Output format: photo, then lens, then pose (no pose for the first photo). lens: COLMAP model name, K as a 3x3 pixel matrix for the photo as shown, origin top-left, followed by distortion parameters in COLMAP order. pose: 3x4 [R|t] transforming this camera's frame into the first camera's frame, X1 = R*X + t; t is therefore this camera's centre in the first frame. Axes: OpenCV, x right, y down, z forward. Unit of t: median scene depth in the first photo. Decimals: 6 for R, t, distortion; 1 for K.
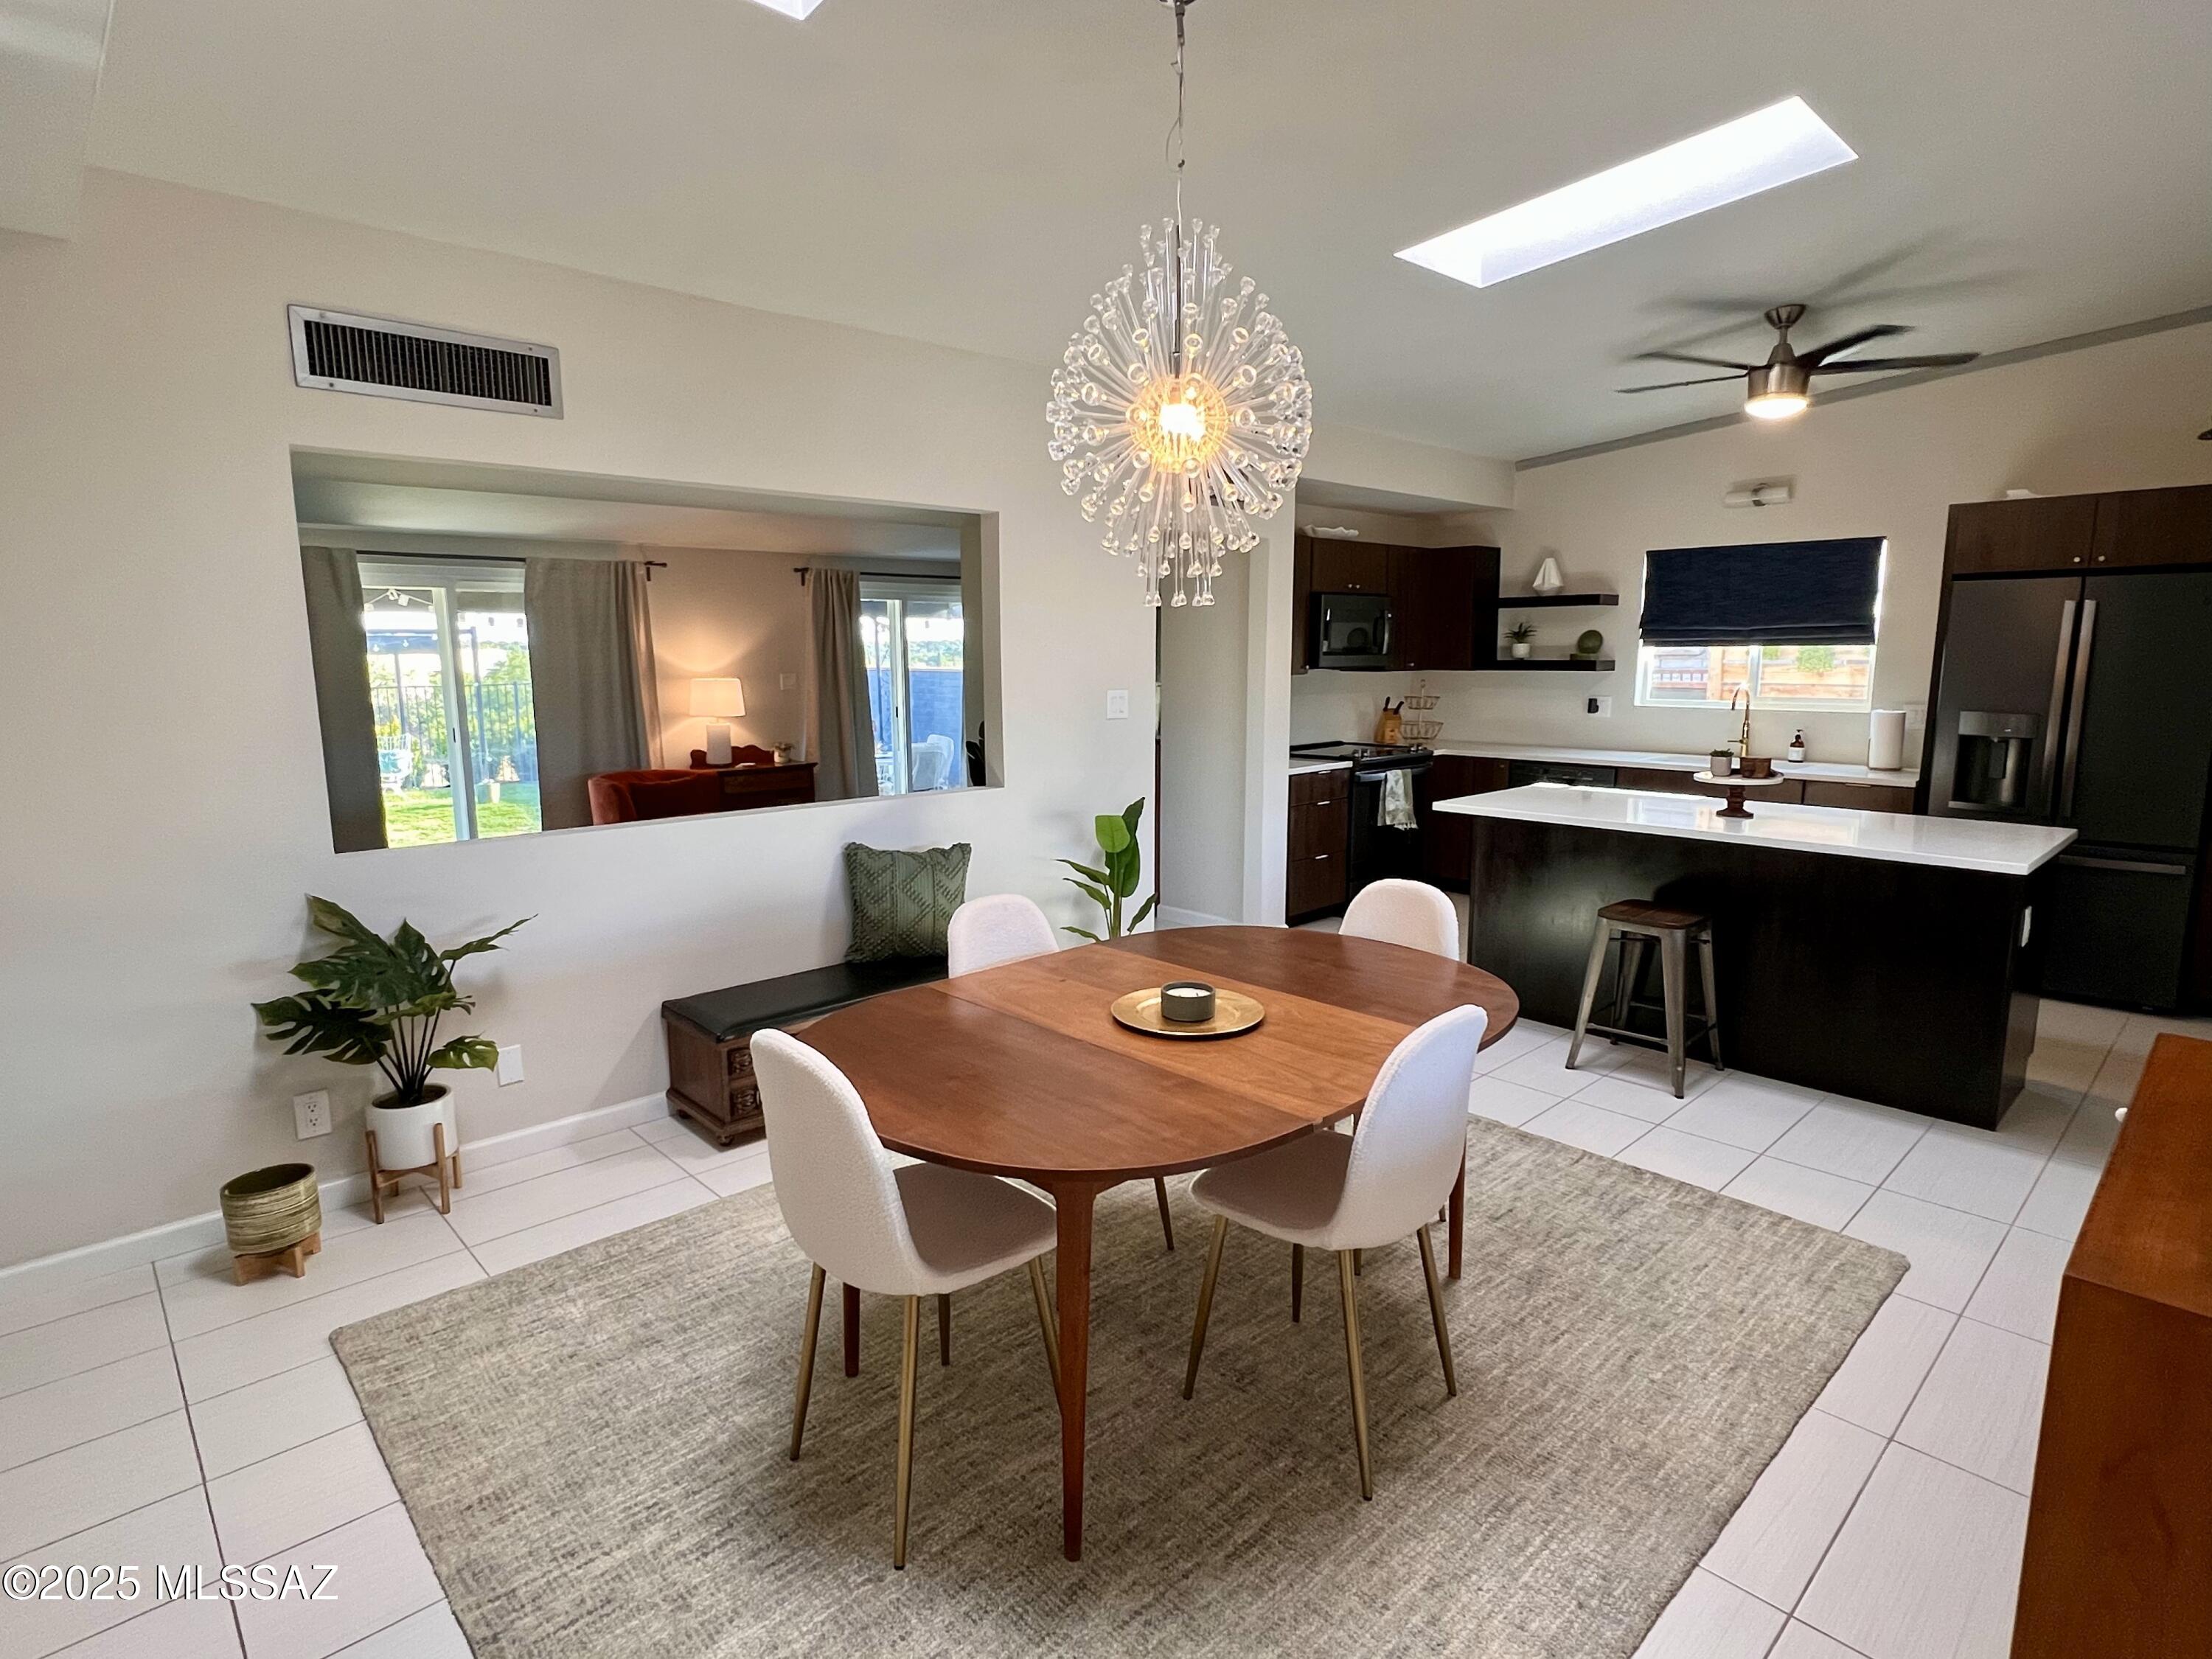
lens RADIAL K [[1132.2, 0, 1106.0], [0, 1132.2, 829.5], [0, 0, 1]] dist [-0.026002, 0.000190]
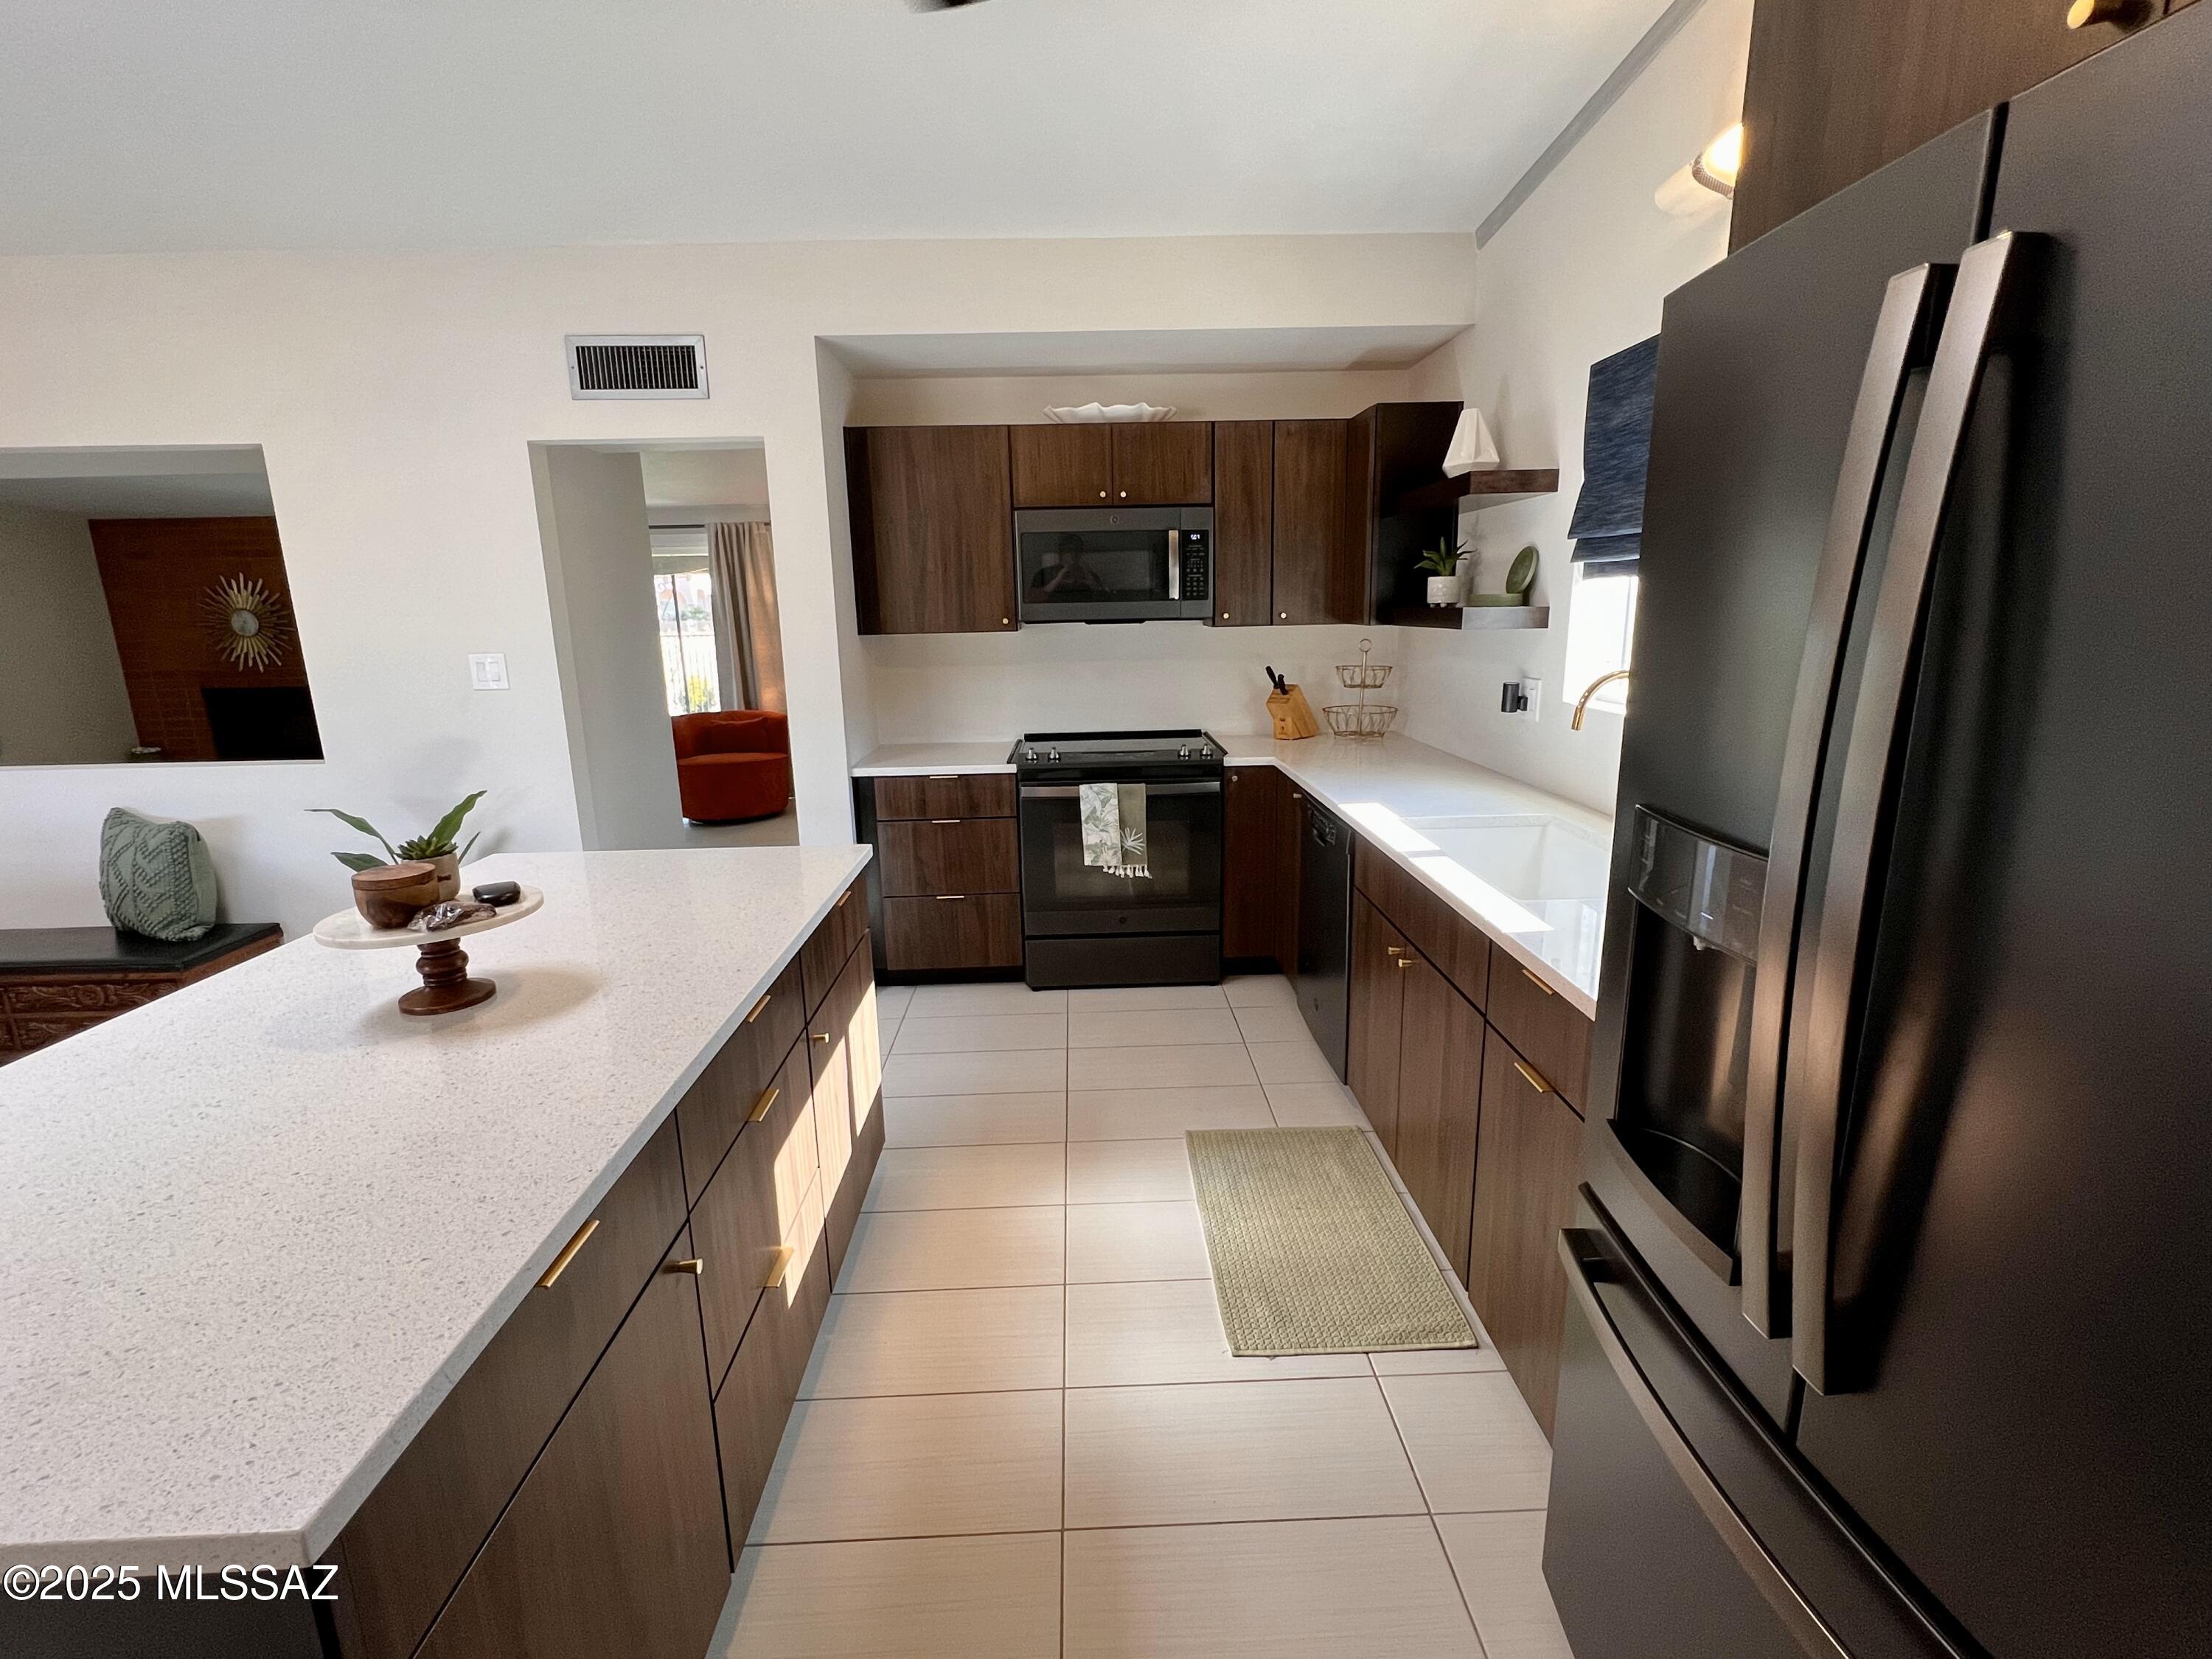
lens RADIAL K [[986.5, 0, 1106.0], [0, 986.5, 829.5], [0, 0, 1]] dist [0.000948, 0.000023]
pose [[0.745471, 0.139857, -0.651700, 0.629315], [-0.085148, 0.989710, 0.114996, -0.091809], [0.661077, -0.030235, 0.749708, 0.573200]]
